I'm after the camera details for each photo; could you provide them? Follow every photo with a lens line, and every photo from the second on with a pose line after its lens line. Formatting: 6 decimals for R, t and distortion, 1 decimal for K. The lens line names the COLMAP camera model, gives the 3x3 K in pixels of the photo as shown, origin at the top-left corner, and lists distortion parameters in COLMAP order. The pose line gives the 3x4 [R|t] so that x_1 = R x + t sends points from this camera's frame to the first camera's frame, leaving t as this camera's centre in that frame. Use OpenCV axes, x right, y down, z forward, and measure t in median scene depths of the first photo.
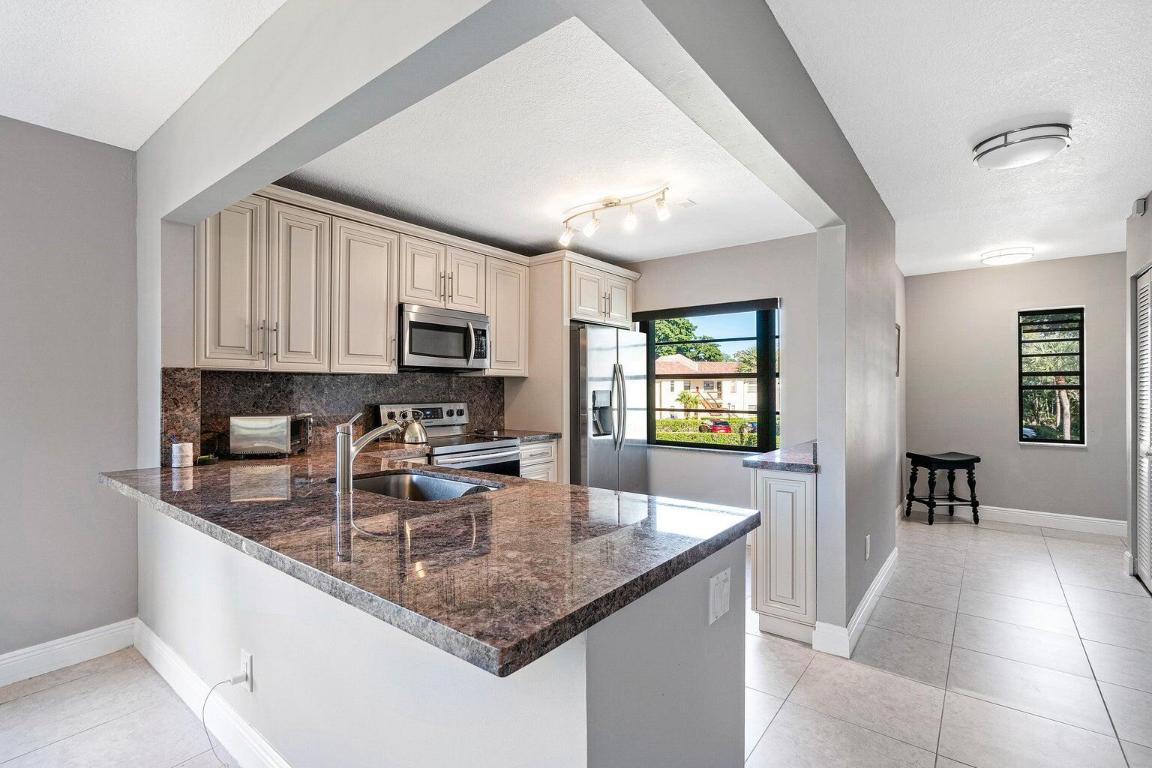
lens RADIAL K [[525.7, 0, 577.1], [0, 525.7, 391.8], [0, 0, 1]] dist [-0.007712, 0.002385]
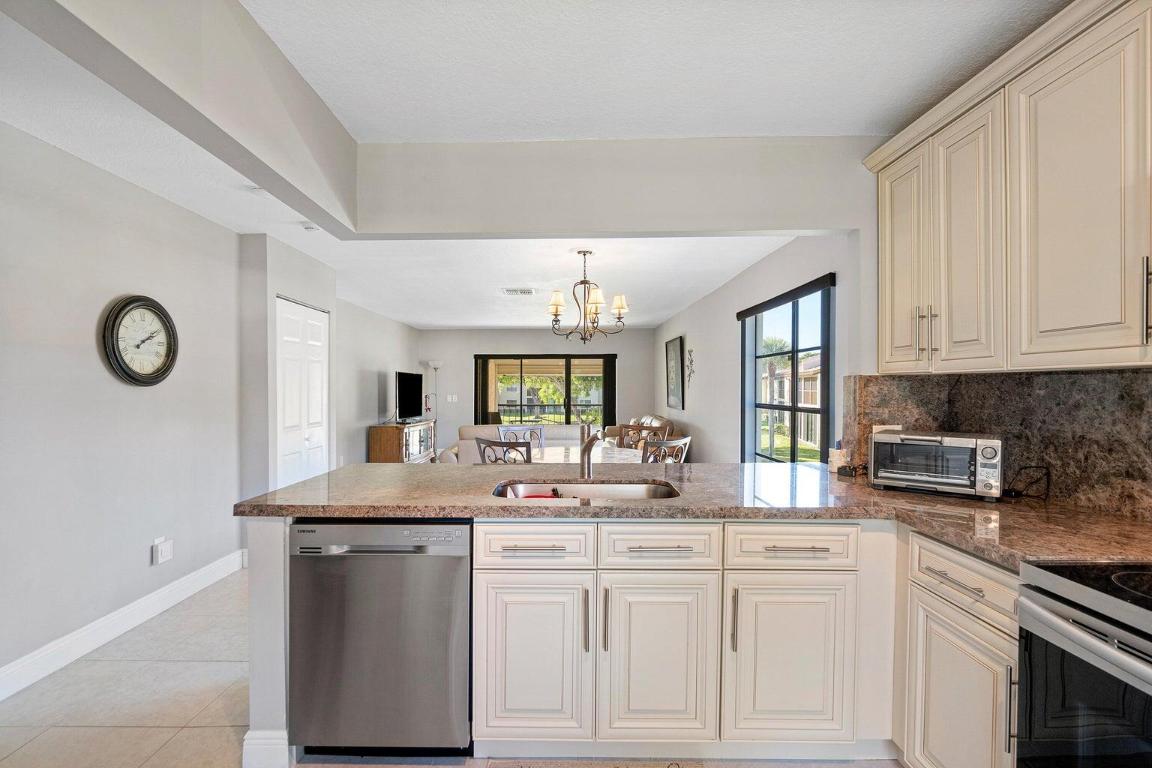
lens RADIAL K [[525.7, 0, 554.6], [0, 525.7, 410.0], [0, 0, 1]] dist [-0.007712, 0.002385]
pose [[-0.797817, 0.025891, -0.602344, 0.244432], [-0.005738, 0.998706, 0.050529, -0.019779], [0.602873, 0.043770, -0.796636, 1.117477]]
